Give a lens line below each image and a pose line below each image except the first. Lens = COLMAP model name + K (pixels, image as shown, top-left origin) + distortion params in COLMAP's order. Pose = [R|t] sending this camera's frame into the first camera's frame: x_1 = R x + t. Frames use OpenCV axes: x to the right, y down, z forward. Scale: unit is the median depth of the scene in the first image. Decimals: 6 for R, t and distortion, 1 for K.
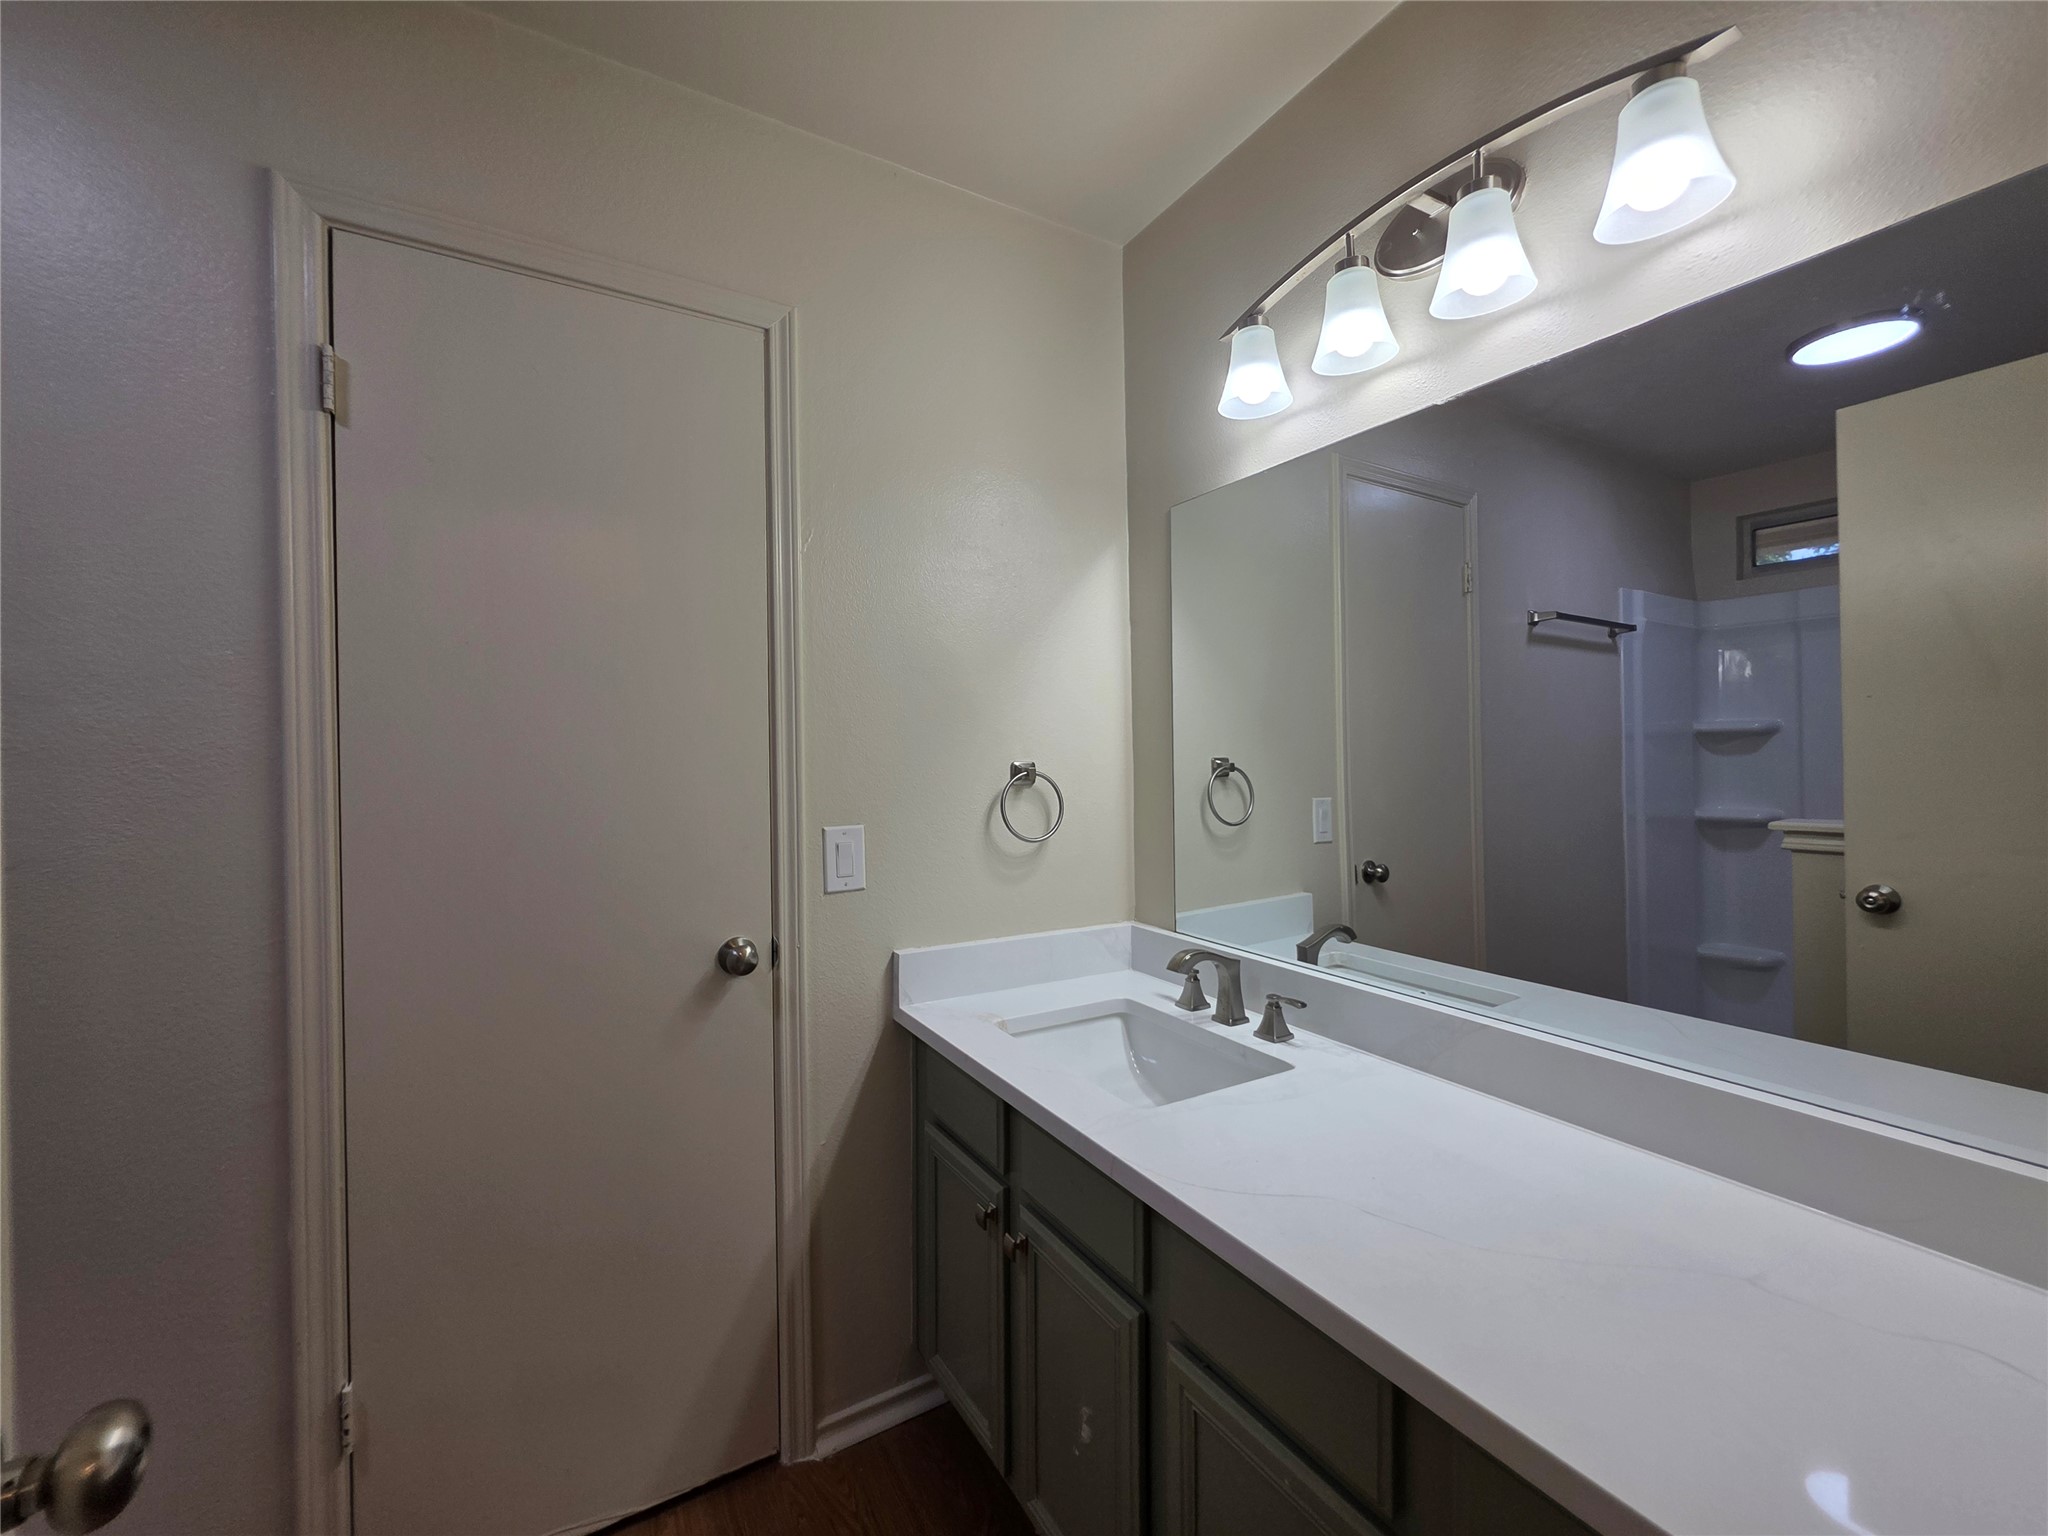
lens RADIAL K [[825.5, 0, 1024.0], [0, 825.5, 768.0], [0, 0, 1]] dist [-0.001858, -0.000194]
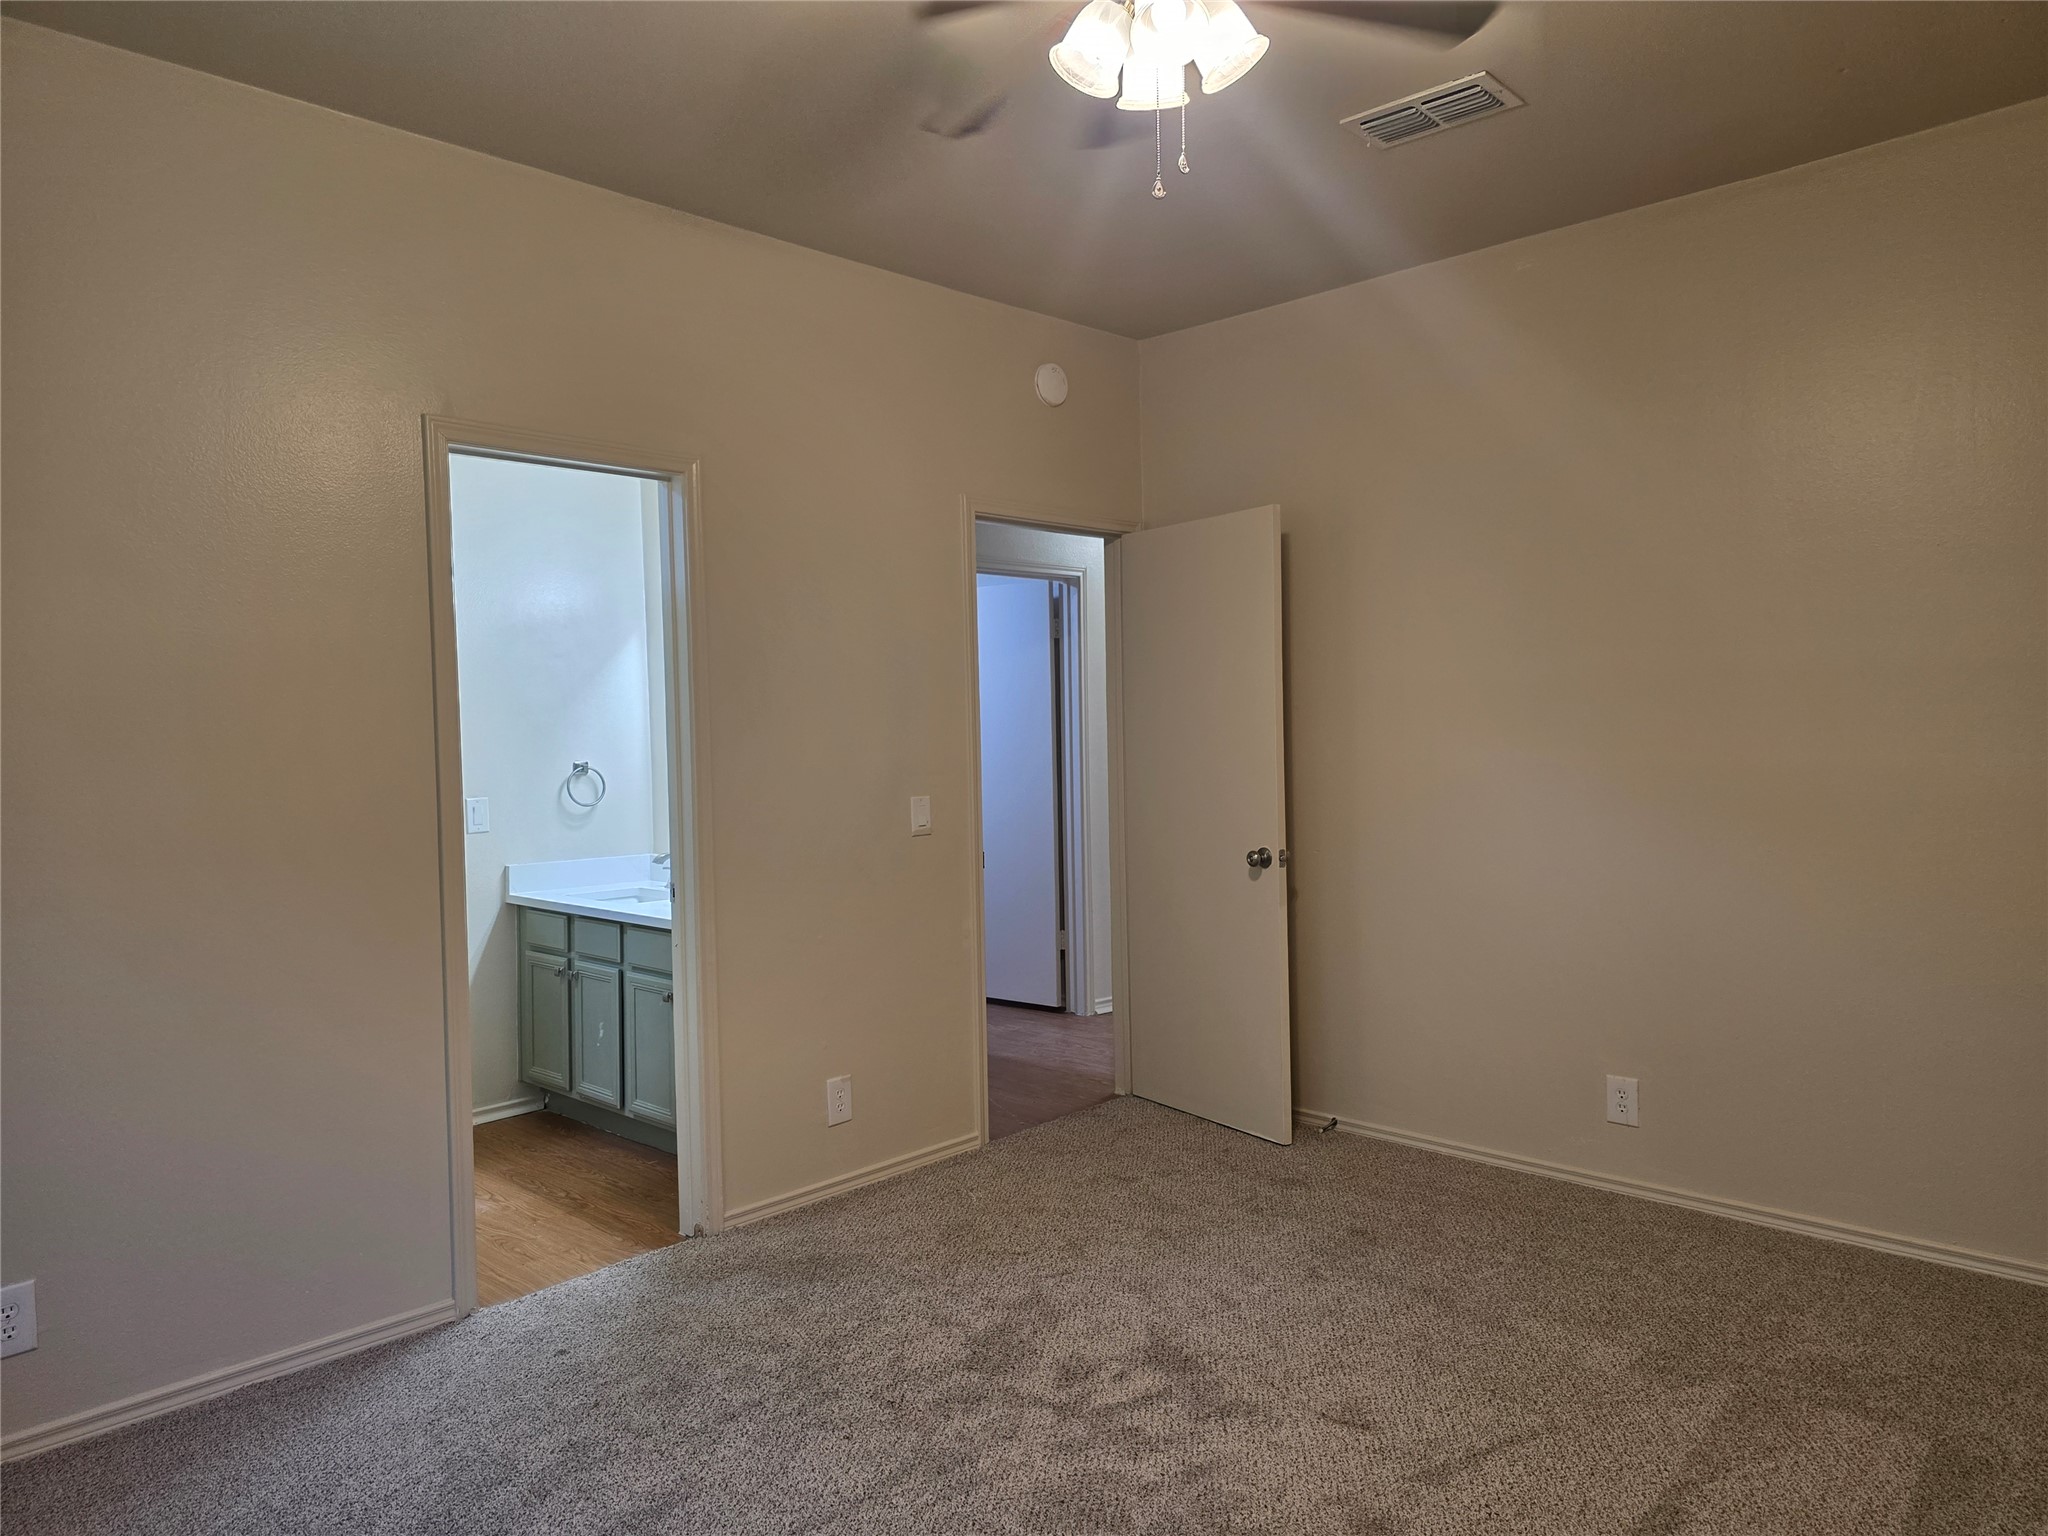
lens RADIAL K [[1397.0, 0, 1024.0], [0, 1397.0, 768.0], [0, 0, 1]] dist [0.079333, -0.000162]
pose [[0.965690, -0.014219, 0.259309, 0.142281], [0.010988, 0.999843, 0.013903, -0.026092], [-0.259466, -0.010577, 0.965694, -2.308866]]
